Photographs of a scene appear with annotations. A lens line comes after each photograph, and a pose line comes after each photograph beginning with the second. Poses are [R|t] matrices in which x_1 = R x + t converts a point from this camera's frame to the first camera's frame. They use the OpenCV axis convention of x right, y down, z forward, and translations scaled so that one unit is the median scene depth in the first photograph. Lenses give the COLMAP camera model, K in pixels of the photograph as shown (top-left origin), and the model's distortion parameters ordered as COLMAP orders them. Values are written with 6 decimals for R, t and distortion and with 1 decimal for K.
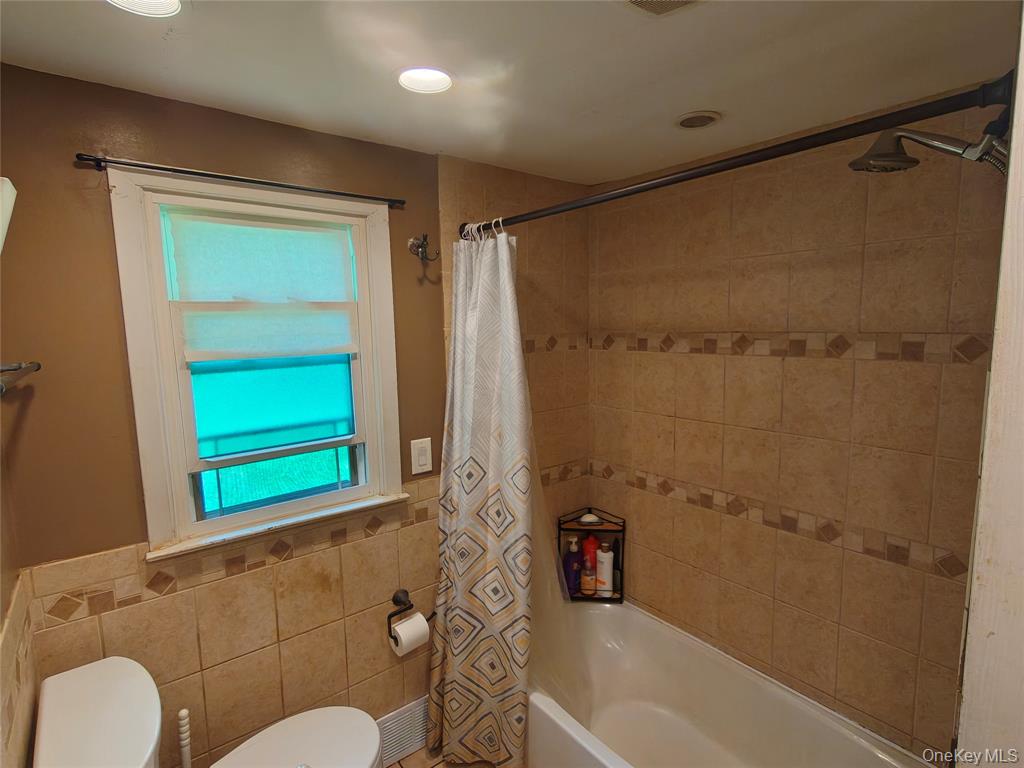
lens RADIAL K [[516.7, 0, 510.8], [0, 516.7, 382.3], [0, 0, 1]] dist [-0.000253, 0.000774]
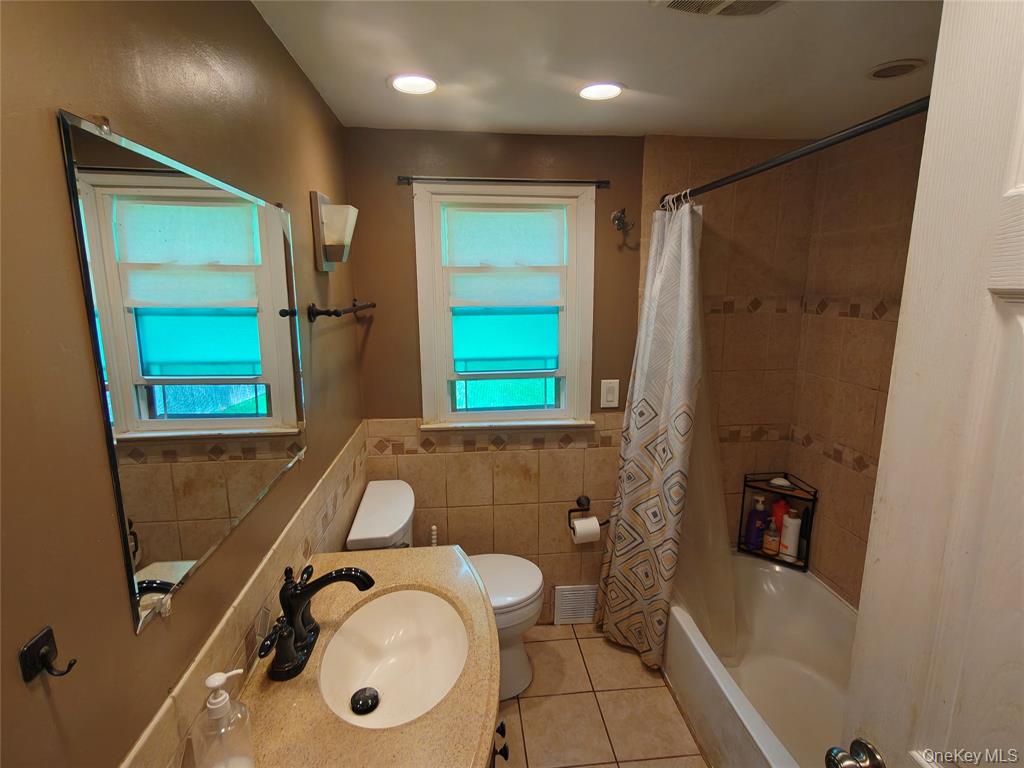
lens RADIAL K [[516.7, 0, 514.0], [0, 516.7, 383.9], [0, 0, 1]] dist [-0.000253, 0.000774]
pose [[0.840863, 0.120202, -0.527732, 0.287549], [-0.076220, 0.991609, 0.104415, 0.009719], [0.535854, -0.047575, 0.842969, -0.153191]]
